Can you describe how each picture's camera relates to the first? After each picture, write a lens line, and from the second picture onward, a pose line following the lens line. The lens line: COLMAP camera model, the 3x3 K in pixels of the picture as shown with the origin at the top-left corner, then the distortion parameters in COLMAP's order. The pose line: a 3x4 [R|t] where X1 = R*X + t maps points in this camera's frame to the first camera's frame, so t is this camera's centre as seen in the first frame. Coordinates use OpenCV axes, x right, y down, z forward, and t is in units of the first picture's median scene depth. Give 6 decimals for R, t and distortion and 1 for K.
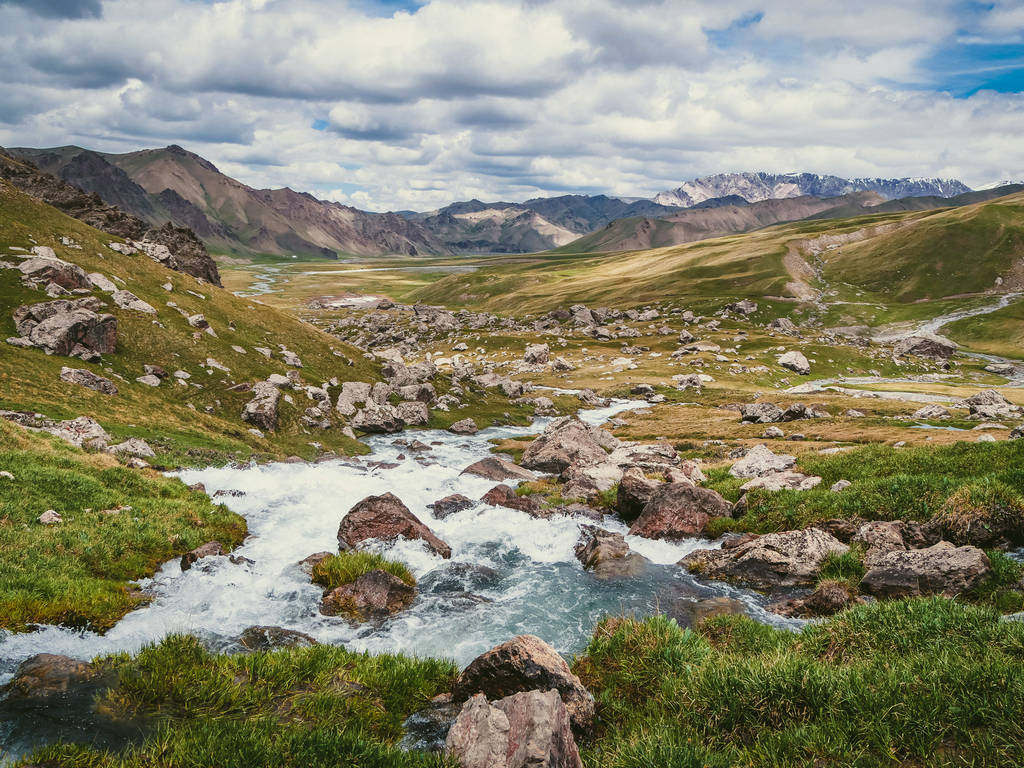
lens RADIAL K [[835.2, 0, 512.3], [0, 835.2, 382.3], [0, 0, 1]] dist [-0.042331, 0.001273]
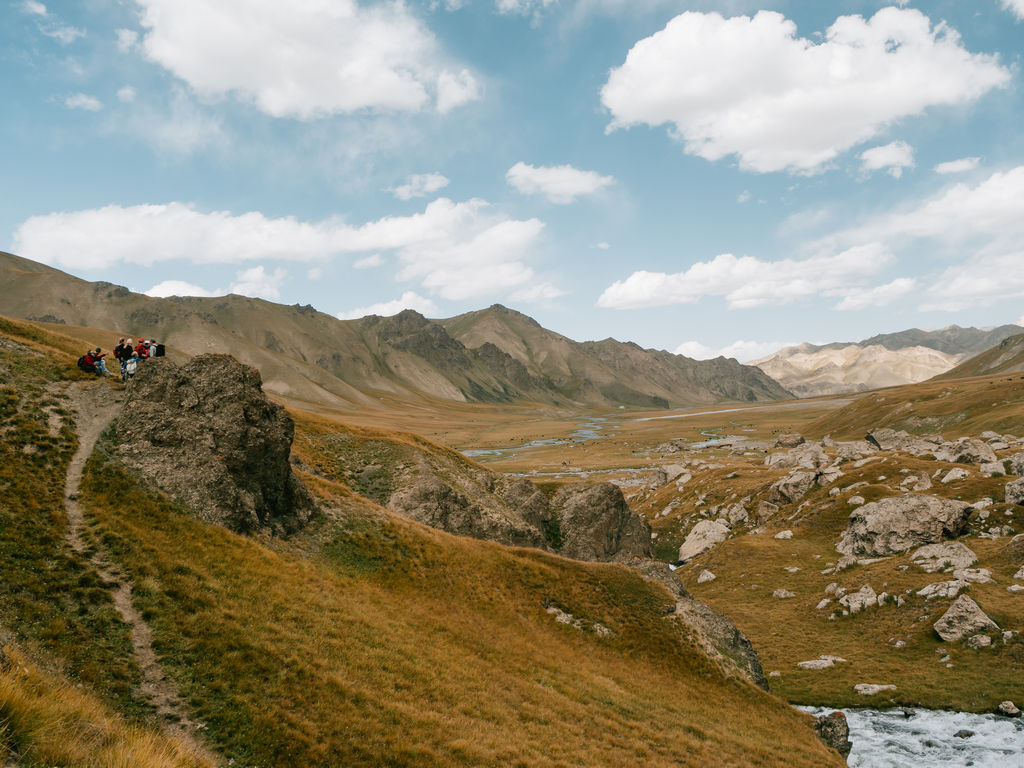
lens RADIAL K [[837.8, 0, 511.9], [0, 837.8, 382.3], [0, 0, 1]] dist [-0.066104, -0.002581]
pose [[0.926786, -0.077892, -0.367424, -0.036514], [0.007446, 0.981877, -0.189372, -0.008061], [0.375516, 0.172772, 0.910570, 0.123852]]
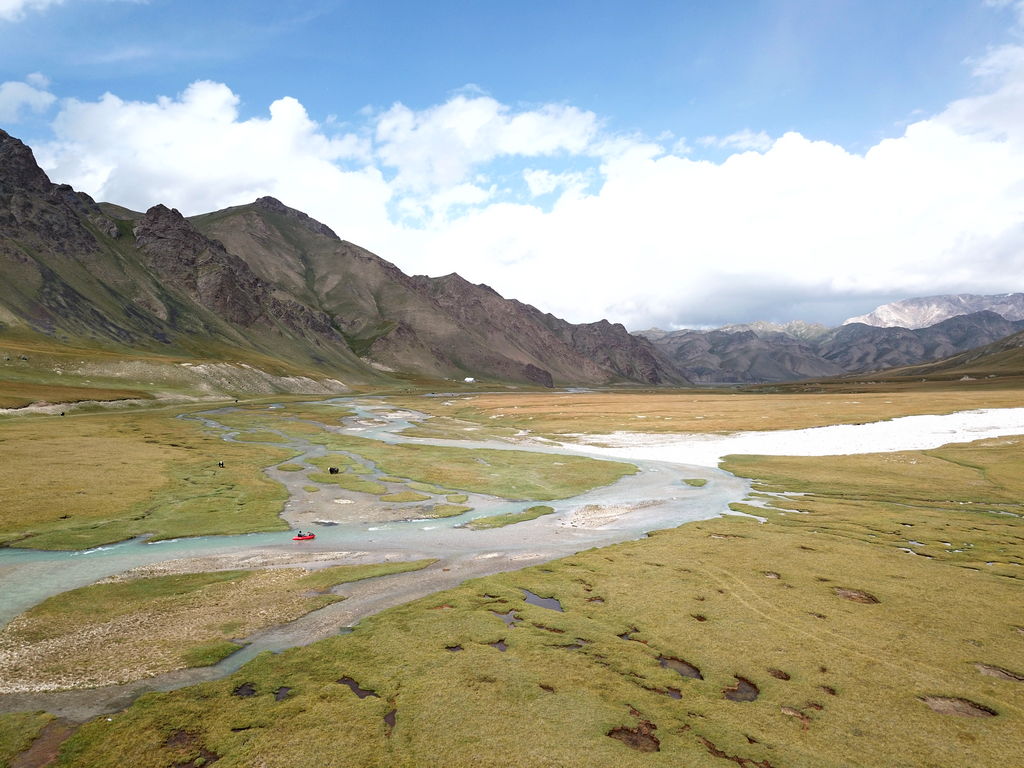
lens RADIAL K [[774.5, 0, 512.2], [0, 774.5, 385.5], [0, 0, 1]] dist [-0.000637, -0.000333]
pose [[0.983333, -0.013595, -0.181306, -0.150795], [-0.015488, 0.987313, -0.158029, -0.076468], [0.181154, 0.158203, 0.970647, 0.552911]]
